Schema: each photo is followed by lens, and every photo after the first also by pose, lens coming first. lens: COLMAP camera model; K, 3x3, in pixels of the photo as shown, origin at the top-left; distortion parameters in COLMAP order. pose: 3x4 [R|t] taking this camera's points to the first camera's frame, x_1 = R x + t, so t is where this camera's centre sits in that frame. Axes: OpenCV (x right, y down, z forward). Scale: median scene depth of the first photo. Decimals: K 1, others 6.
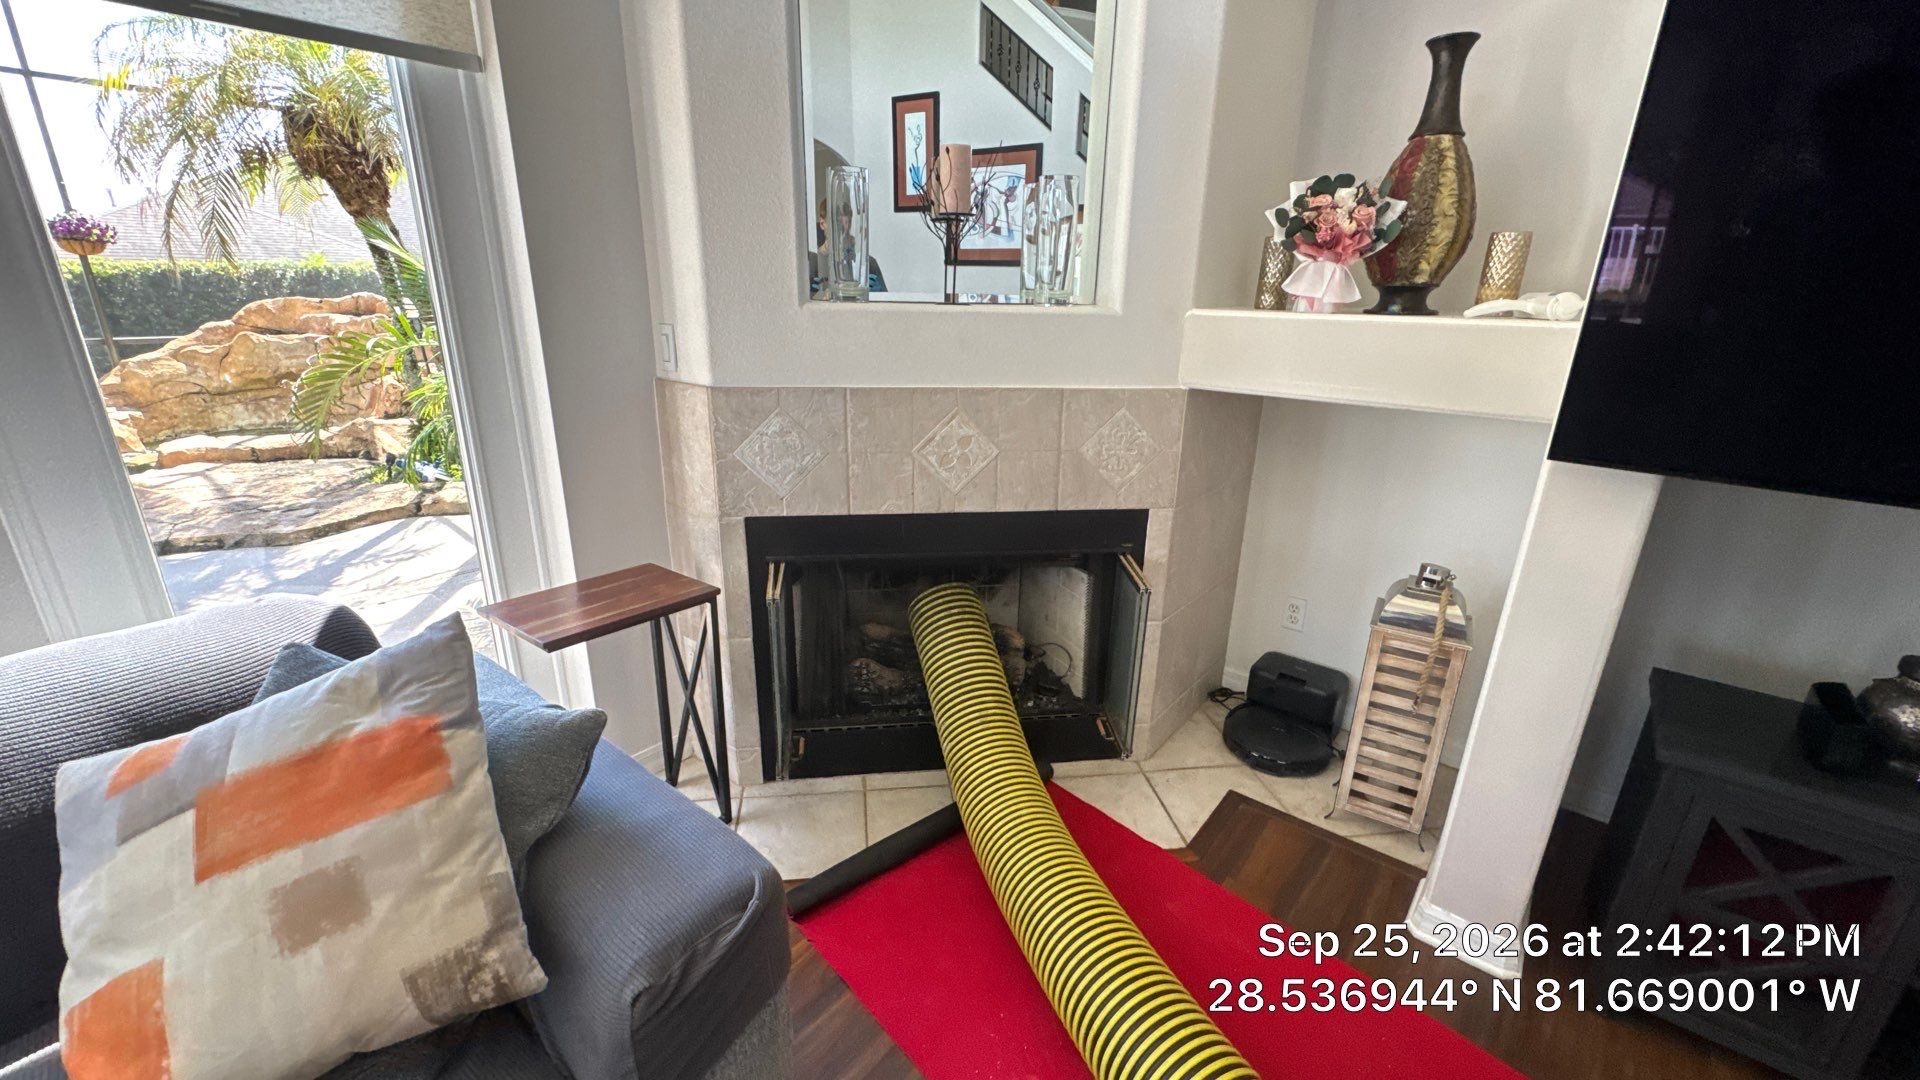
lens RADIAL K [[755.2, 0, 958.4], [0, 755.2, 538.5], [0, 0, 1]] dist [-0.003092, -0.000395]
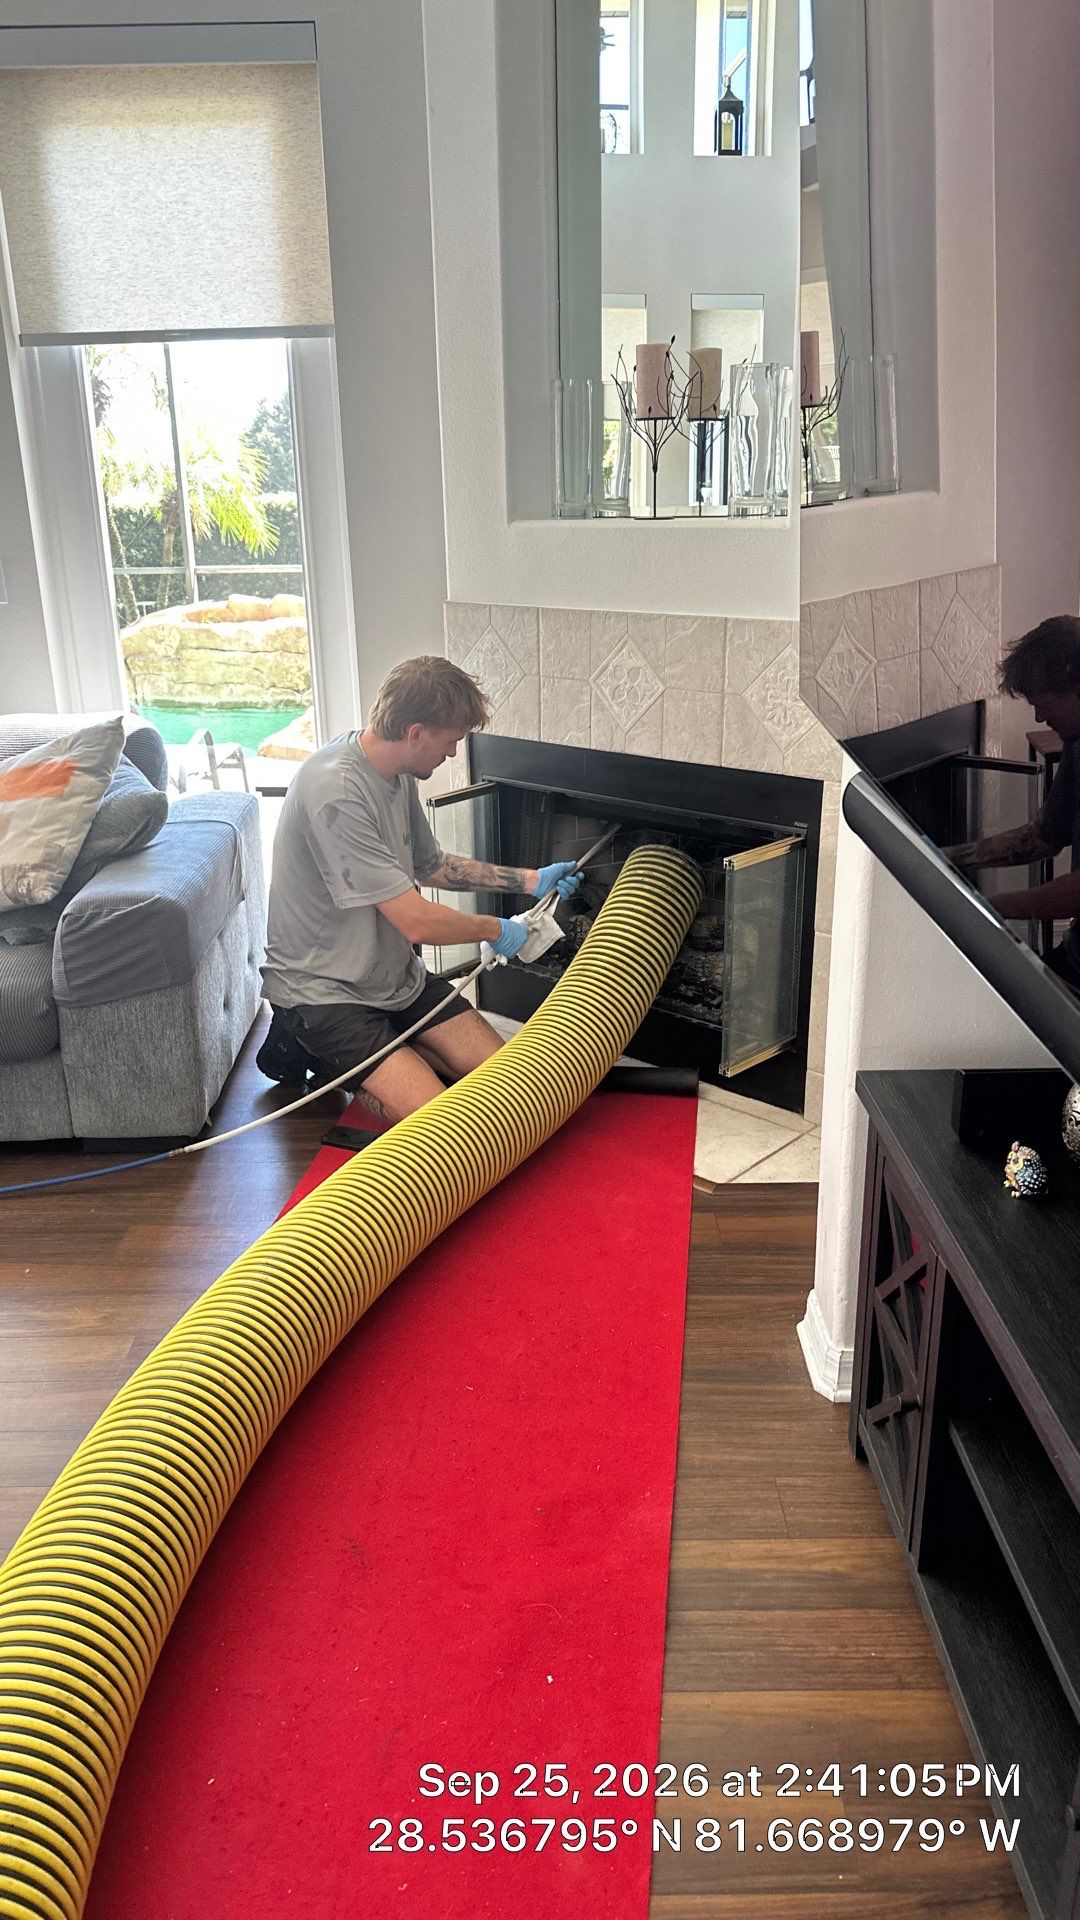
lens RADIAL K [[1359.6, 0, 540.0], [0, 1359.6, 960.0], [0, 0, 1]] dist [0.064239, -0.000803]
pose [[0.629602, 0.219725, -0.745200, 1.230531], [-0.213117, 0.971225, 0.106312, 0.055274], [0.747116, 0.091881, 0.658312, -0.128595]]
